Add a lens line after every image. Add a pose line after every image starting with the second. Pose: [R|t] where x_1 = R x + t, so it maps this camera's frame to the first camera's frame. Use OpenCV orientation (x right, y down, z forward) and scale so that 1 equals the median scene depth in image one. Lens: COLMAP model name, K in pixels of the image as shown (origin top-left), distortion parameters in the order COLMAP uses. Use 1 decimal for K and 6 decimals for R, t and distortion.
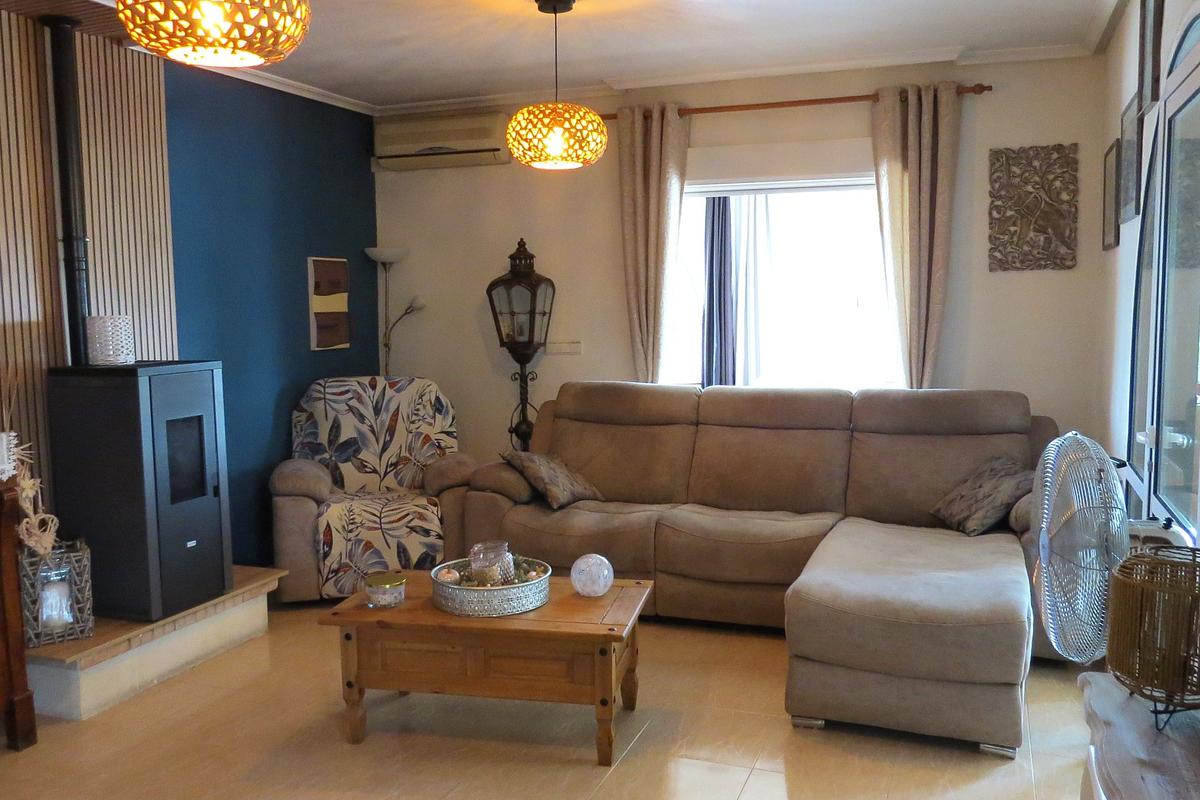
lens RADIAL K [[1028.2, 0, 596.0], [0, 1028.2, 397.8], [0, 0, 1]] dist [-0.005459, 0.003204]
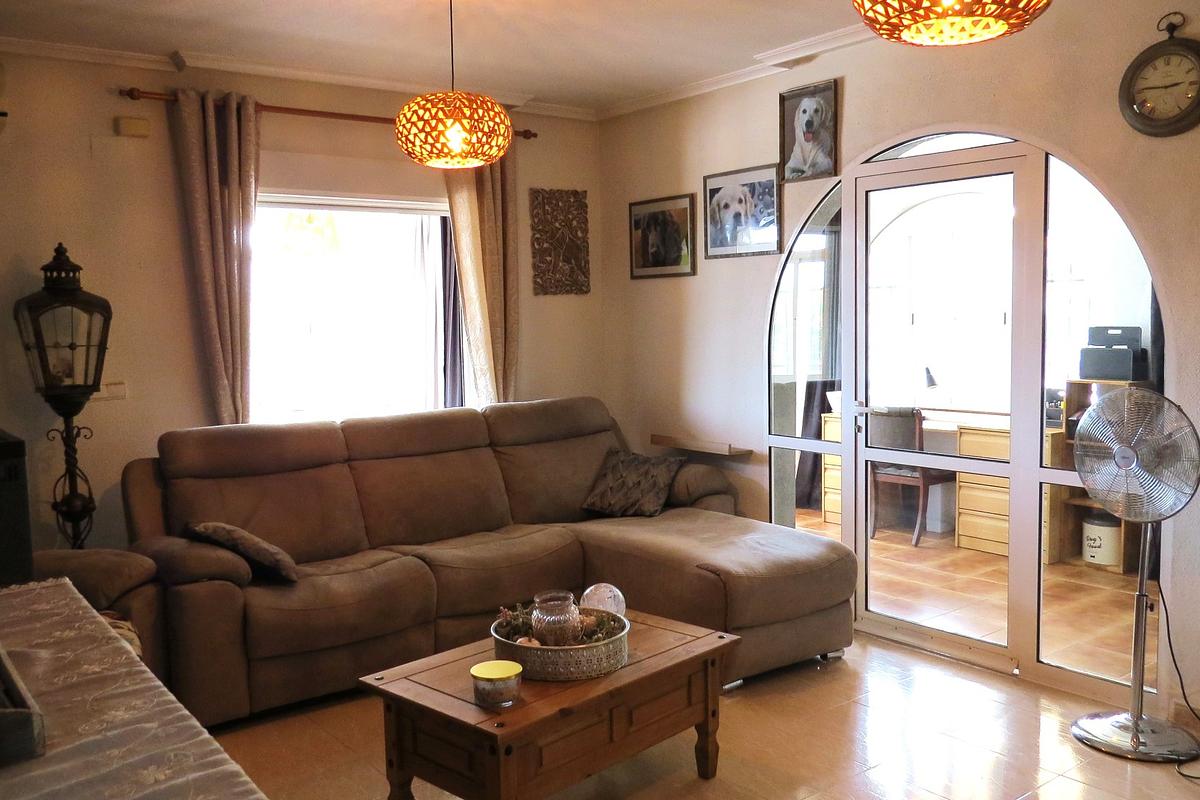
lens RADIAL K [[1028.2, 0, 596.0], [0, 1028.2, 397.8], [0, 0, 1]] dist [-0.005459, 0.003204]
pose [[0.535581, -0.072445, 0.841371, -0.553783], [0.096208, 0.995061, 0.024437, -0.031380], [-0.838986, 0.067858, 0.539906, 0.338374]]
